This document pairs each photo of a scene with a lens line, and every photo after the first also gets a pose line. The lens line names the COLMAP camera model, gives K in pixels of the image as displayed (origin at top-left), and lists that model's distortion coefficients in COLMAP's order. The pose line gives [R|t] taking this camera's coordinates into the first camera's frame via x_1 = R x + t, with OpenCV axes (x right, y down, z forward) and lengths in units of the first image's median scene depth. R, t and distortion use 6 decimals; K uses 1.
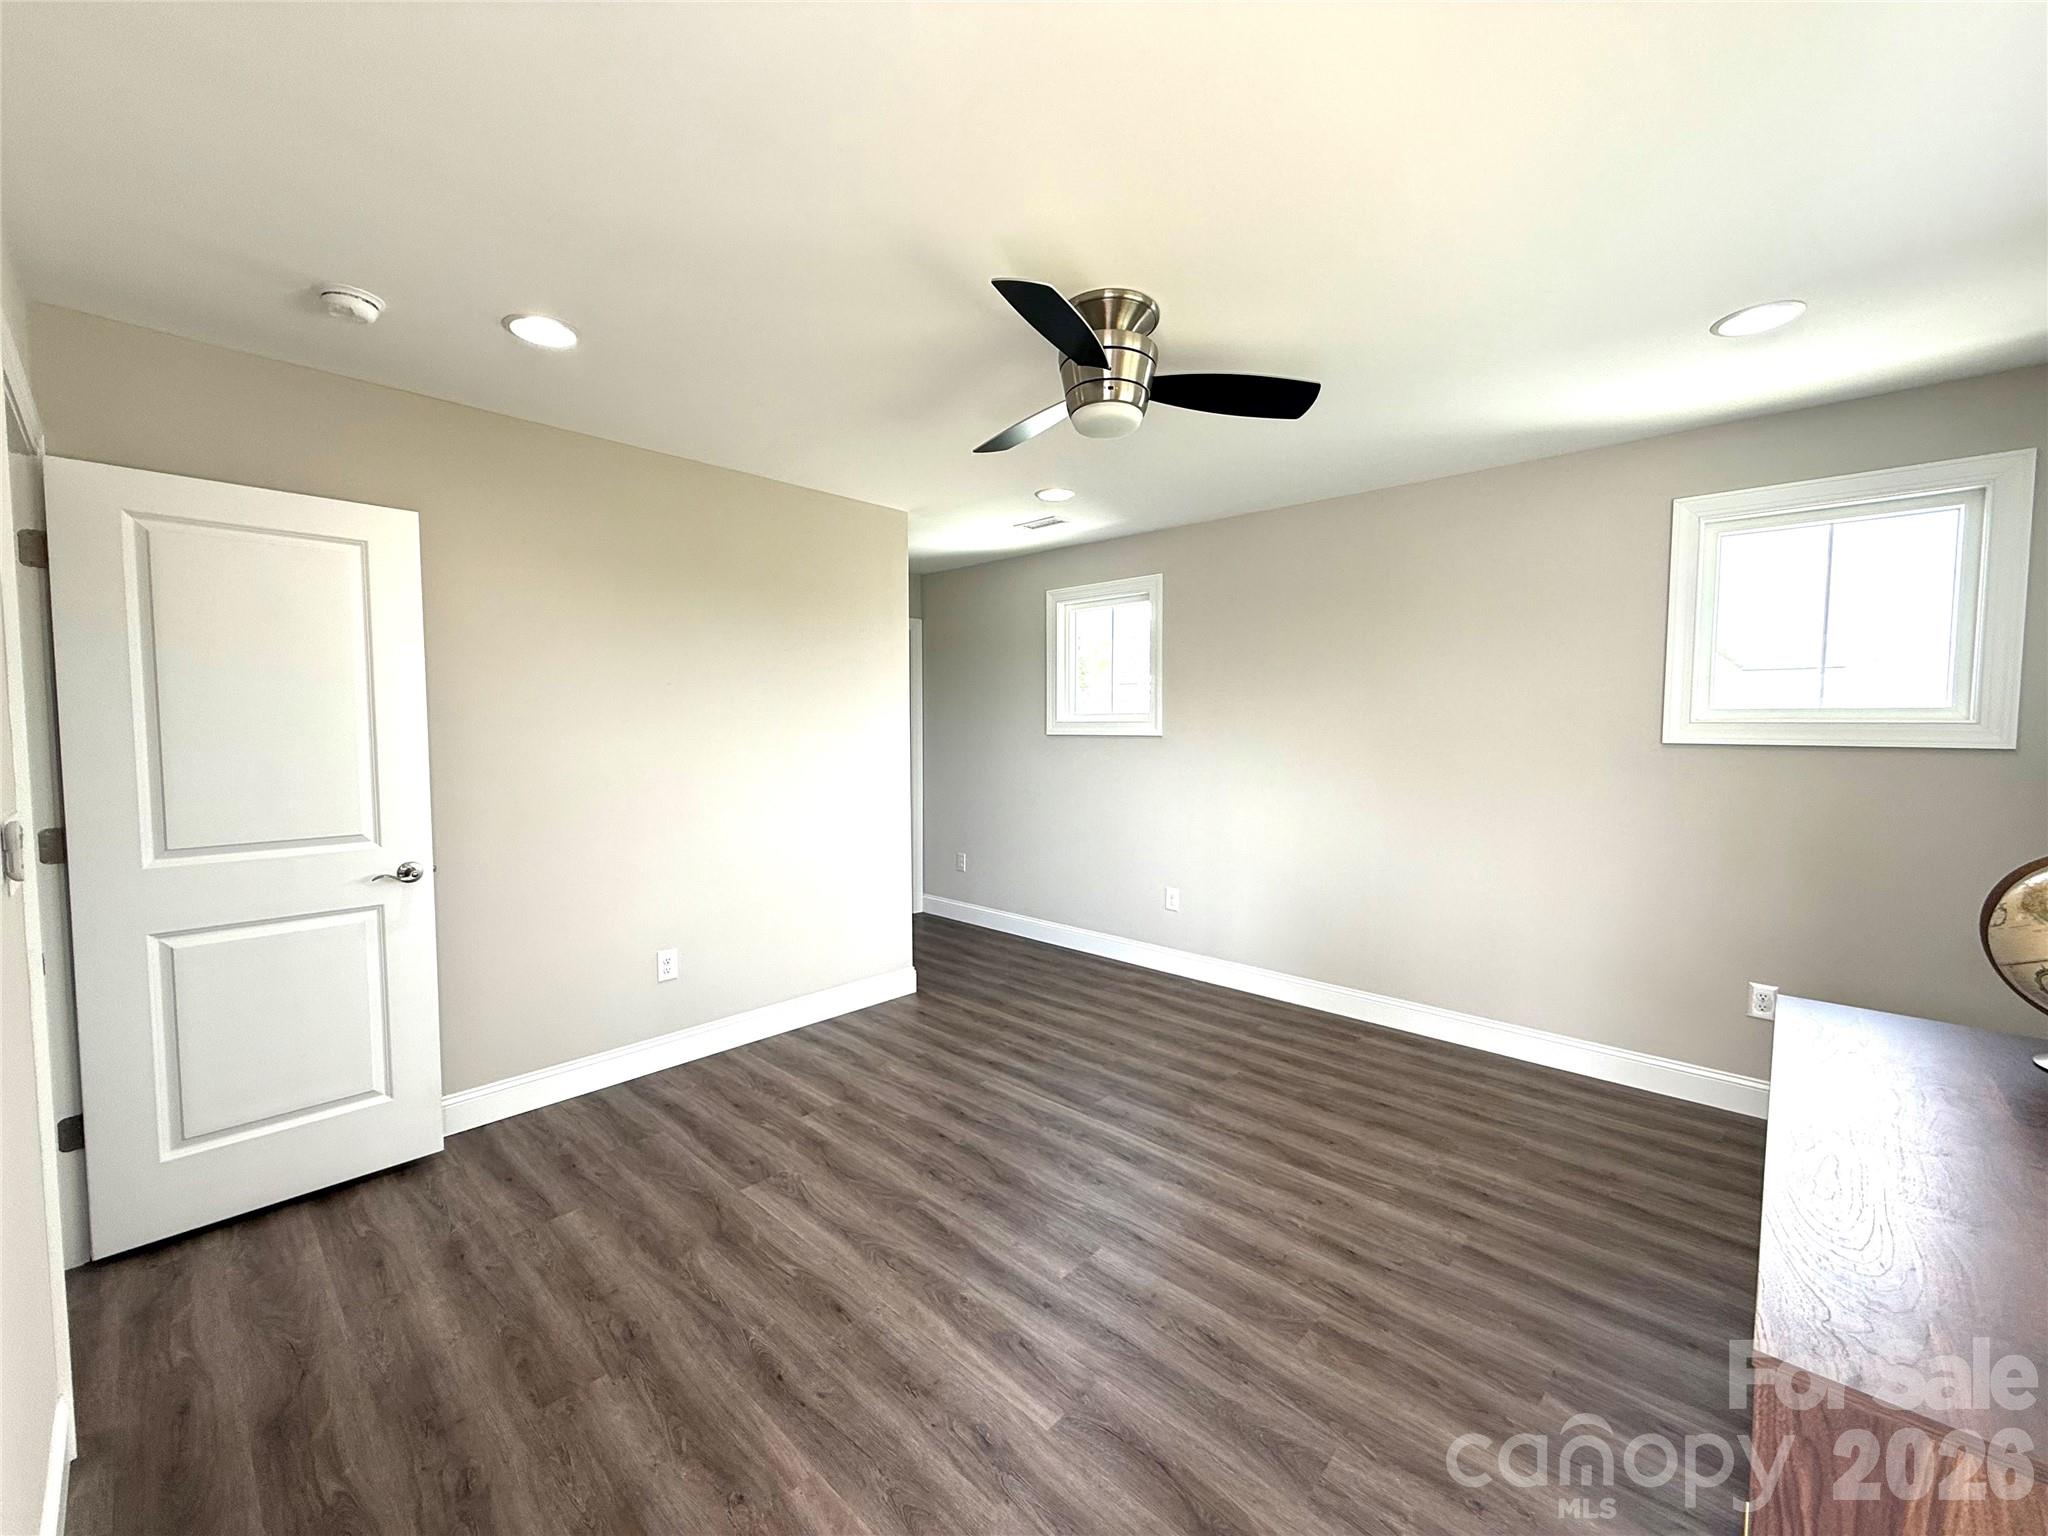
lens RADIAL K [[821.1, 0, 1024.0], [0, 821.1, 768.0], [0, 0, 1]] dist [0.000198, -0.000025]
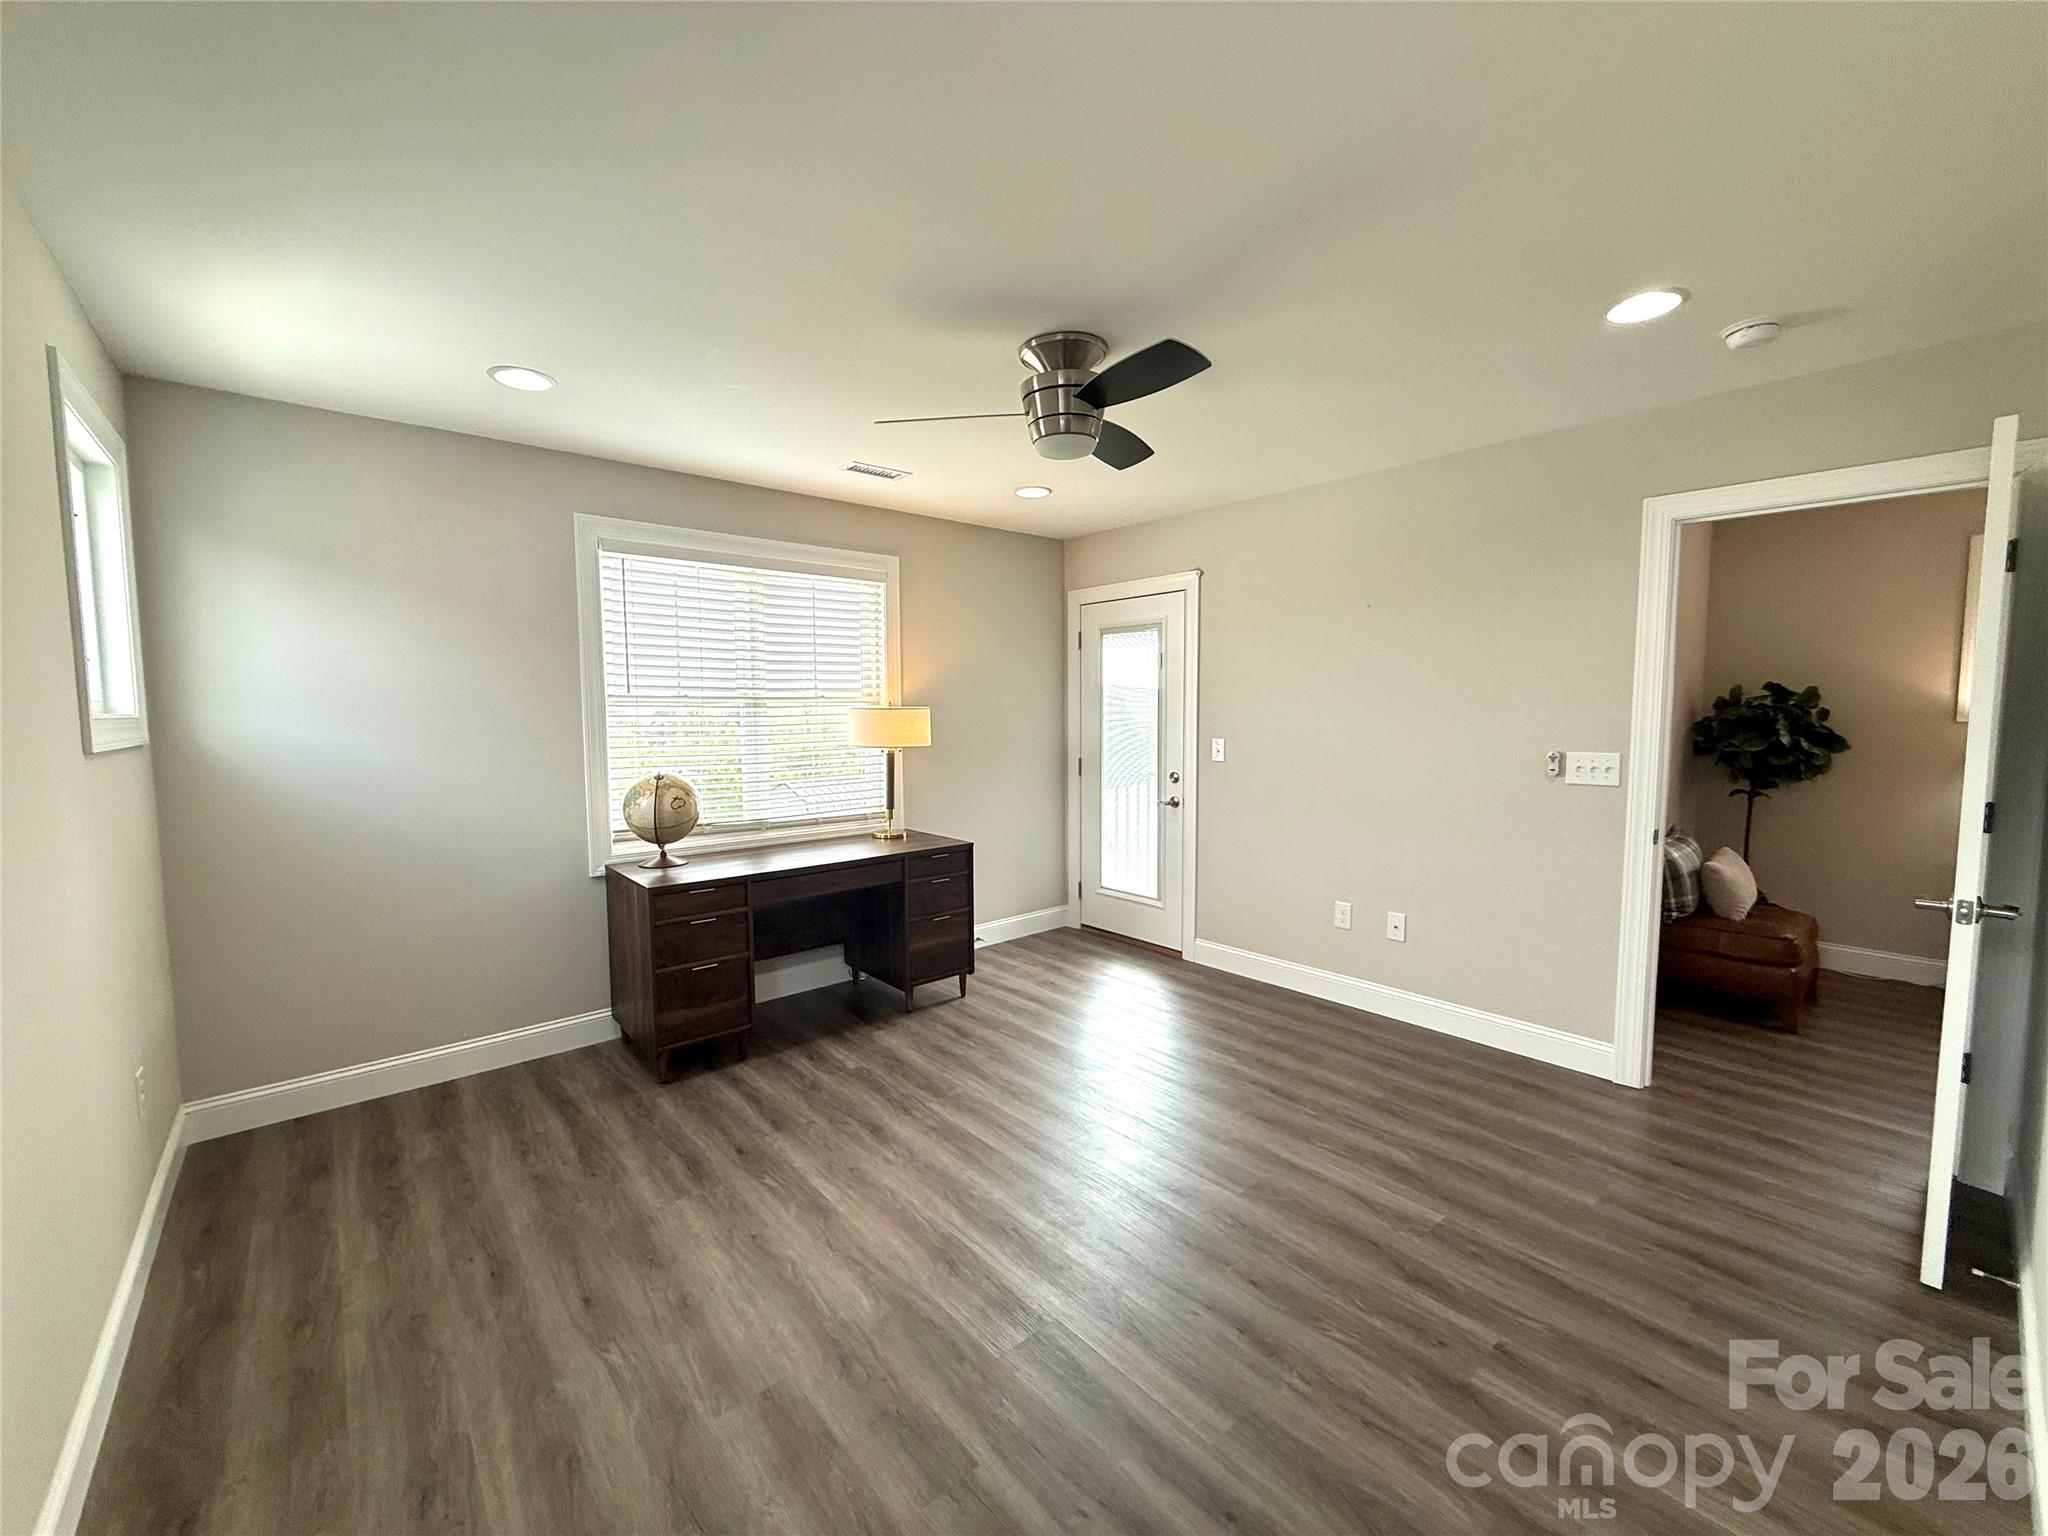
lens RADIAL K [[821.1, 0, 1024.0], [0, 821.1, 768.0], [0, 0, 1]] dist [0.000198, -0.000025]
pose [[-0.994484, -0.004338, 0.104800, 0.032866], [0.009896, 0.990808, 0.134917, -0.118879], [-0.104422, 0.135209, -0.985299, 1.920795]]
